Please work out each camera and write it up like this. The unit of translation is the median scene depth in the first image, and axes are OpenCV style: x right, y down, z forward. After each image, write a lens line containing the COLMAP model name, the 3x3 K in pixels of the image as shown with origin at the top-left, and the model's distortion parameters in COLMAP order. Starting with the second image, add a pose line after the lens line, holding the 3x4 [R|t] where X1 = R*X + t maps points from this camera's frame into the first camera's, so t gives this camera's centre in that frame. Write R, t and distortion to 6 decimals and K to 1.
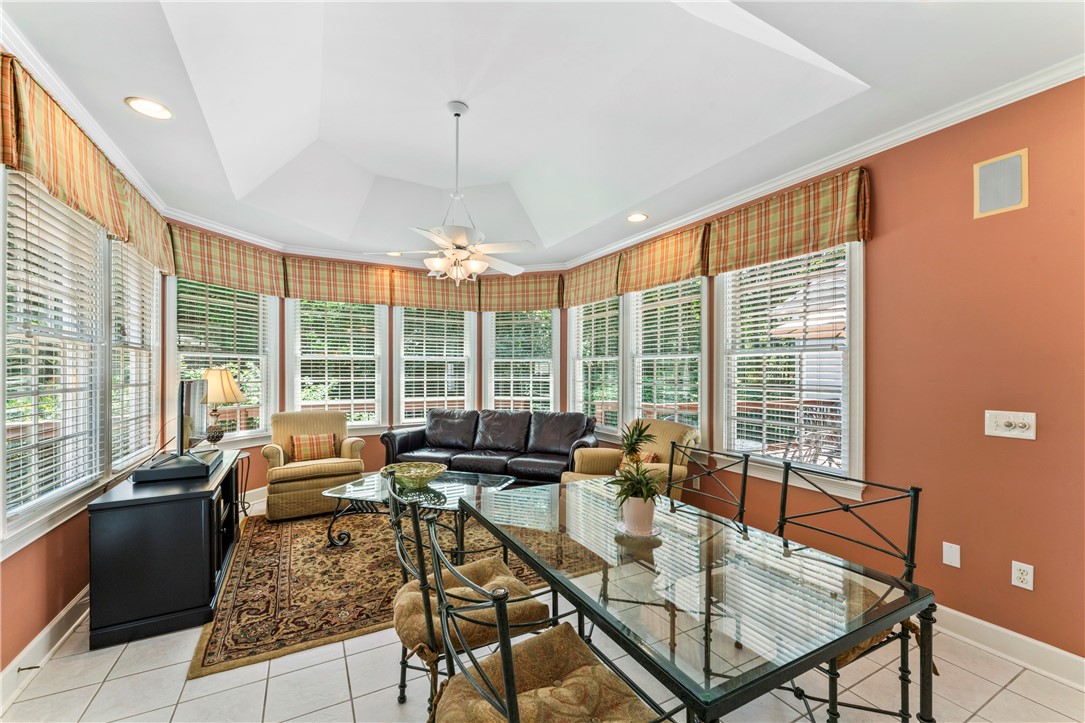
lens RADIAL K [[438.5, 0, 540.3], [0, 438.5, 367.6], [0, 0, 1]] dist [-0.000658, -0.000172]
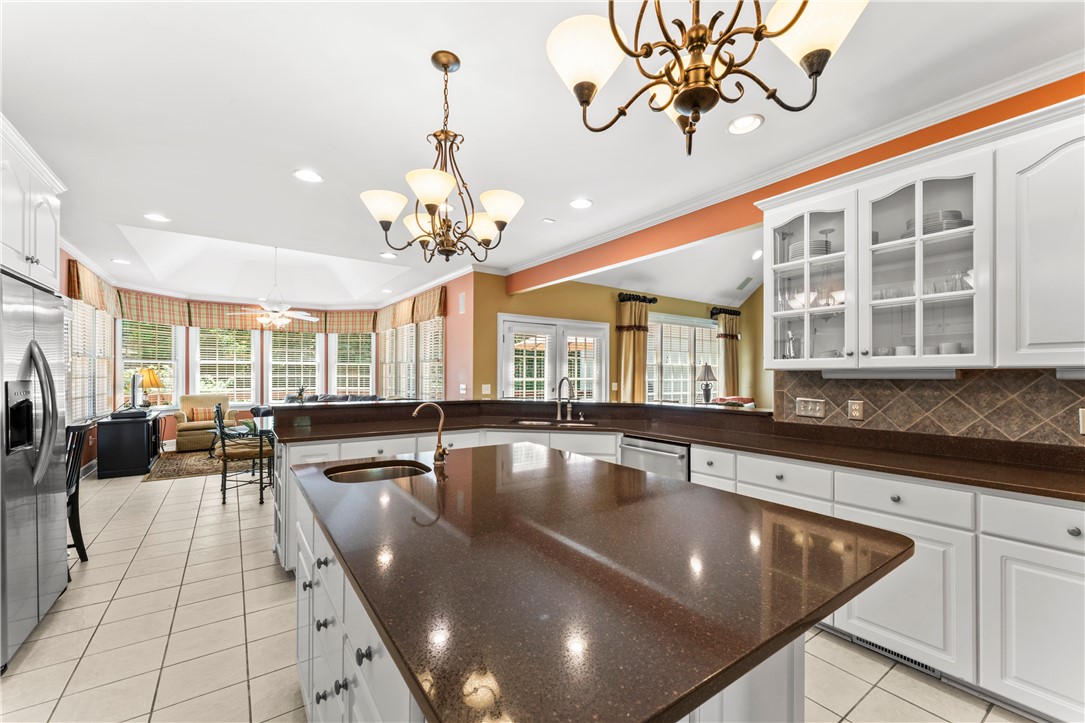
lens RADIAL K [[441.8, 0, 544.2], [0, 441.8, 370.1], [0, 0, 1]] dist [0.001276, 0.000223]
pose [[0.992151, 0.000176, 0.125043, 0.551215], [-0.000207, 1.000000, 0.000236, 0.004997], [-0.125043, -0.000260, 0.992151, -0.844027]]
